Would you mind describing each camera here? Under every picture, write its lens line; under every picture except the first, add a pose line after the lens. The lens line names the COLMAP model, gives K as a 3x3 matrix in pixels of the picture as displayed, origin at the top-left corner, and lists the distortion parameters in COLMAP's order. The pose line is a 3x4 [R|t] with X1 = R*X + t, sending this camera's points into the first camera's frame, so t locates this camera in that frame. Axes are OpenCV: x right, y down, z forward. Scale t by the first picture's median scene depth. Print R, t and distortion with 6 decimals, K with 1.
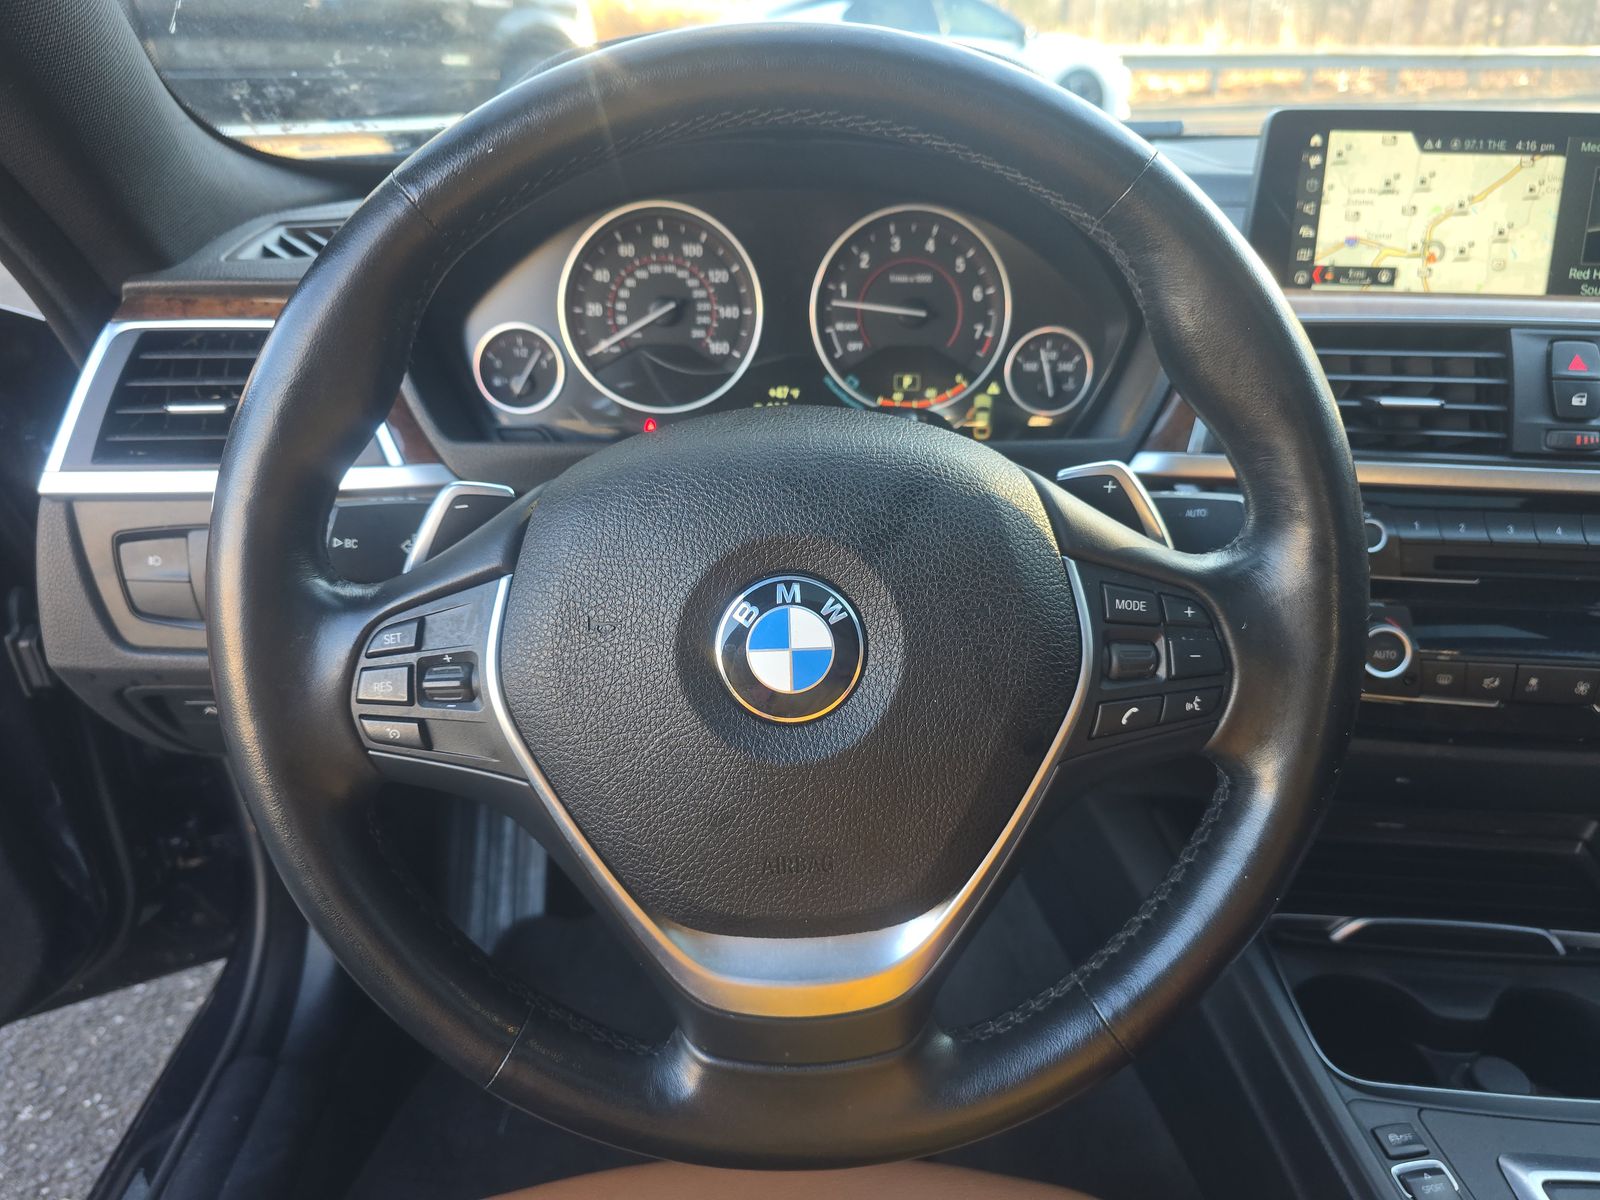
lens RADIAL K [[1081.9, 0, 800.0], [0, 1081.9, 600.0], [0, 0, 1]] dist [0.037146, -0.032431]
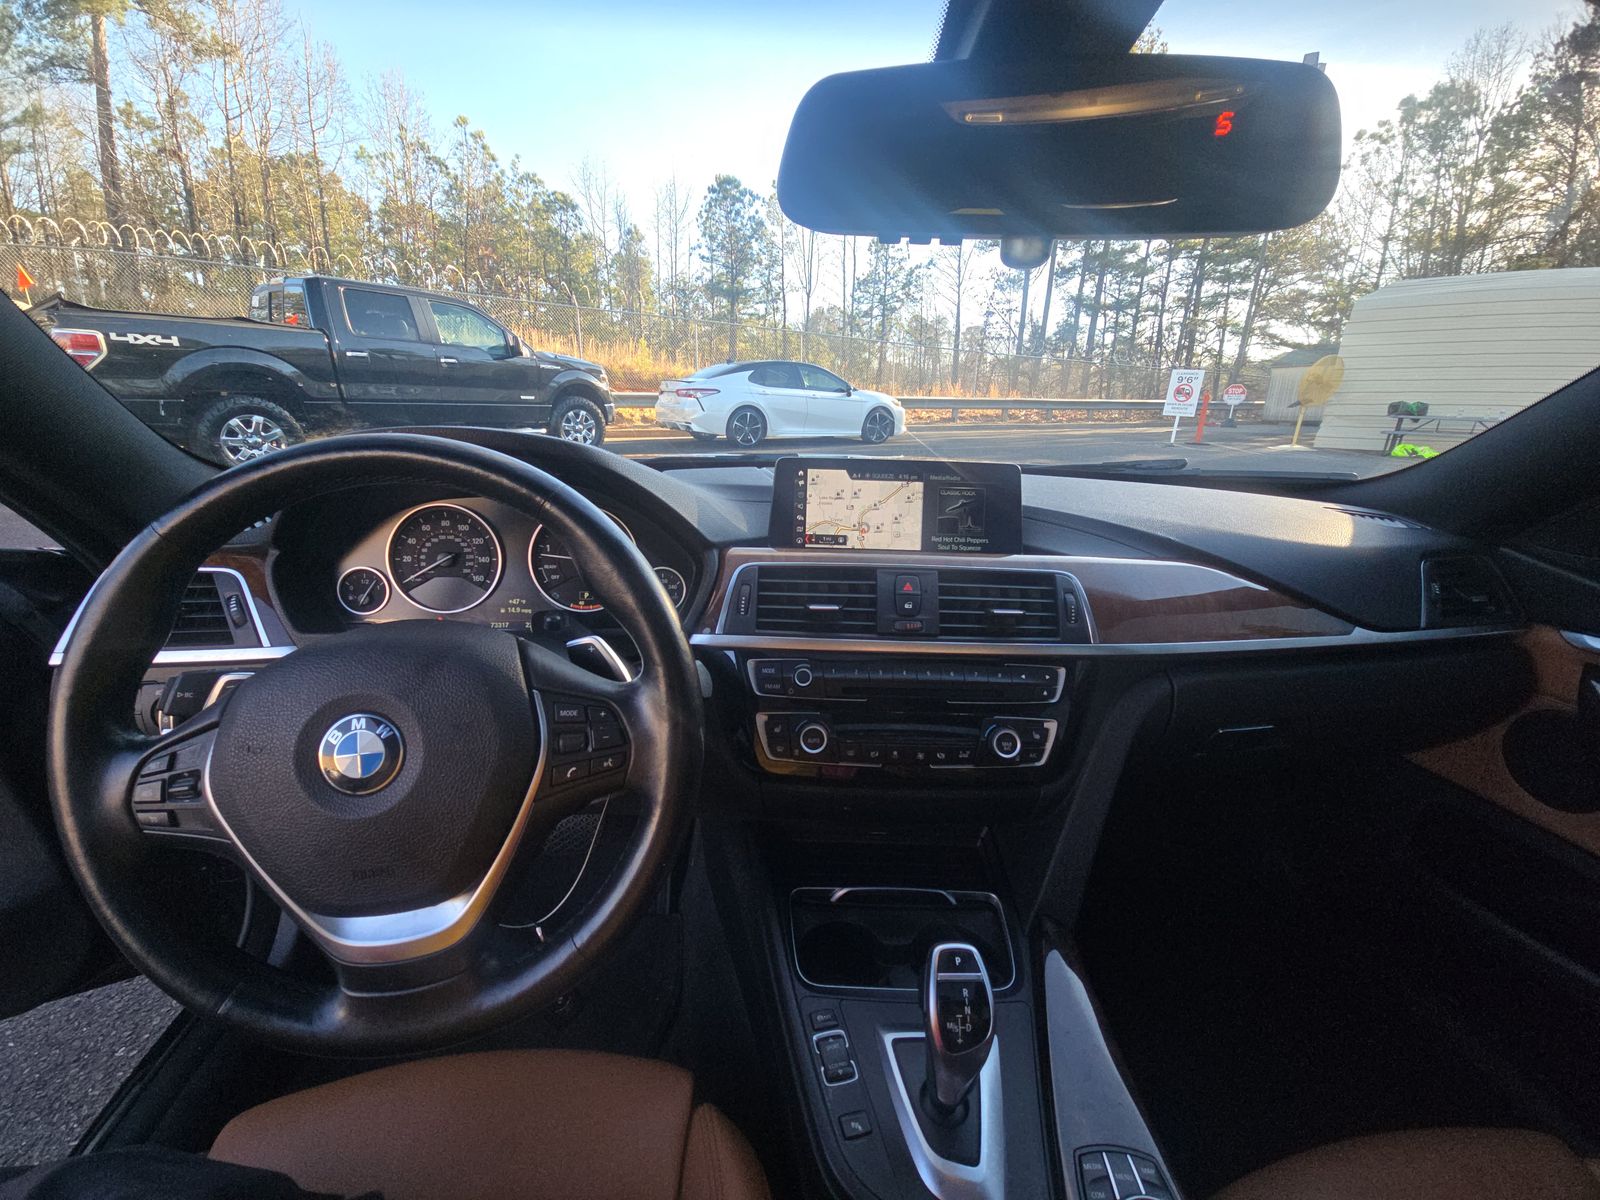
lens RADIAL K [[641.1, 0, 804.3], [0, 641.1, 607.7], [0, 0, 1]] dist [0.001157, 0.000046]
pose [[0.997673, -0.009849, 0.067462, 0.405845], [0.019200, 0.990049, -0.139411, -0.020600], [-0.065417, 0.140381, 0.987934, -0.107071]]
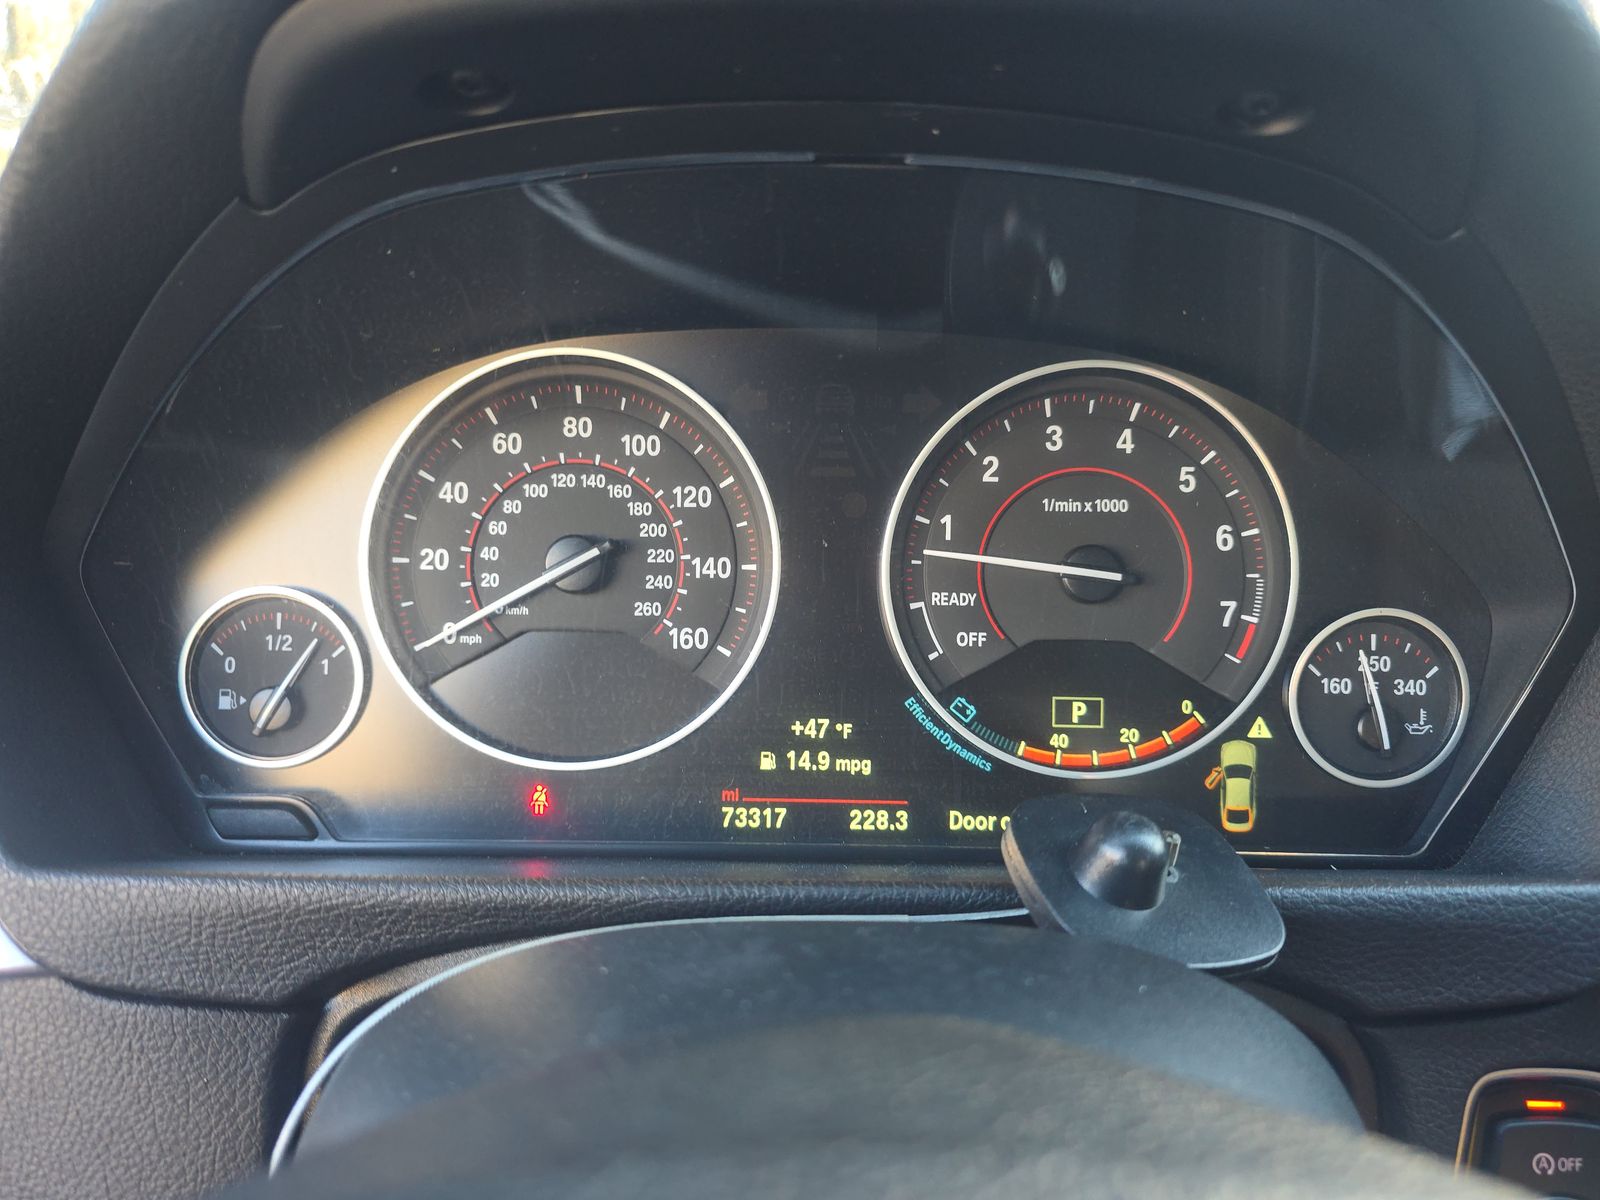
lens RADIAL K [[1081.9, 0, 800.0], [0, 1081.9, 600.0], [0, 0, 1]] dist [0.037146, -0.032431]
pose [[0.999627, 0.015053, -0.022791, -0.014500], [-0.019081, 0.981909, -0.188389, -0.160093], [0.019543, 0.188754, 0.981830, 0.526069]]
